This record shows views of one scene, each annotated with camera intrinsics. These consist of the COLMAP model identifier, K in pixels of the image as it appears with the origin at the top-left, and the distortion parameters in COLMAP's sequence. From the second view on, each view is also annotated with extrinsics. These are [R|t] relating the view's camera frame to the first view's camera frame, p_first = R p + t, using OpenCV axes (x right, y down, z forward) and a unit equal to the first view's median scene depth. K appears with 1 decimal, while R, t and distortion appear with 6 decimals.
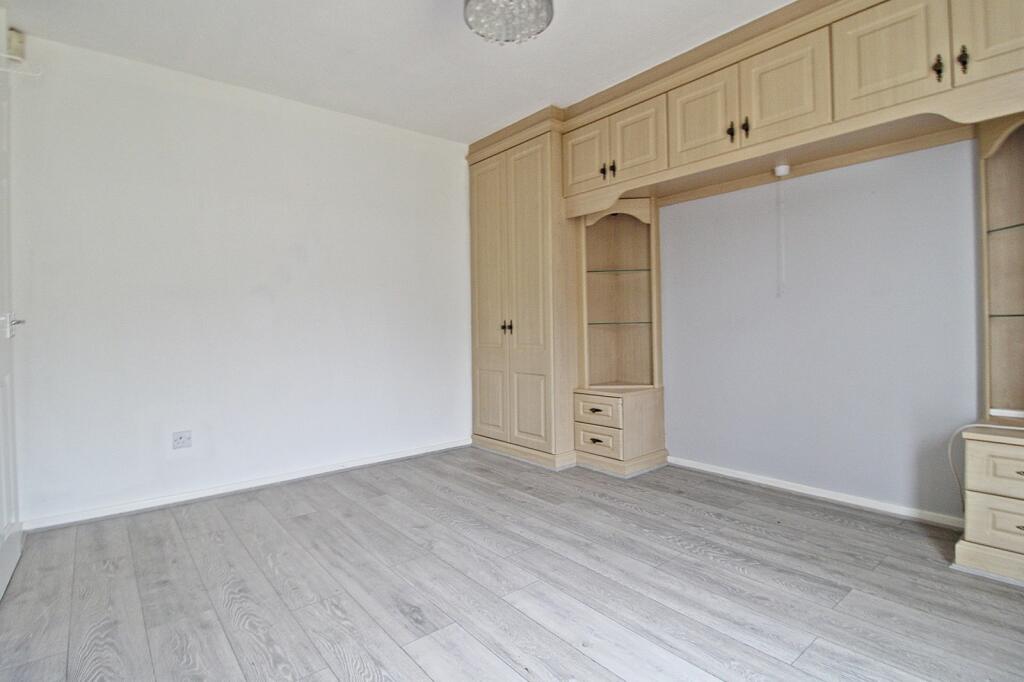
lens RADIAL K [[486.6, 0, 510.8], [0, 486.6, 330.5], [0, 0, 1]] dist [-0.004797, -0.009240]
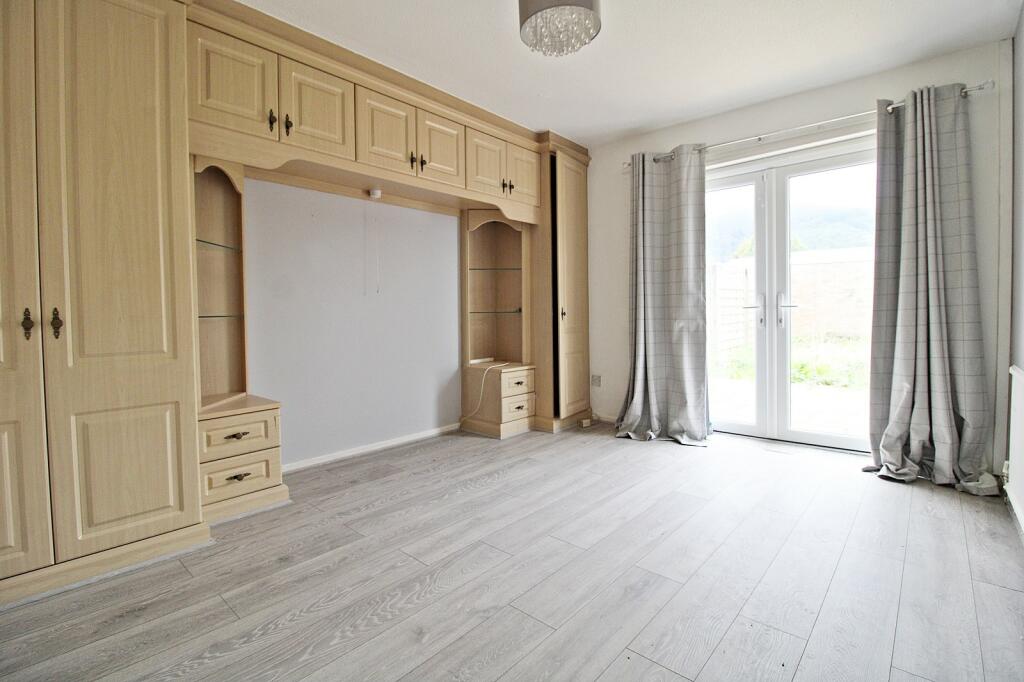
lens RADIAL K [[486.6, 0, 492.9], [0, 486.6, 329.5], [0, 0, 1]] dist [-0.004797, -0.009240]
pose [[-0.125939, -0.018003, 0.991875, -0.792628], [0.022830, 0.999518, 0.021040, -0.000939], [-0.991775, 0.025294, -0.125468, 0.951292]]
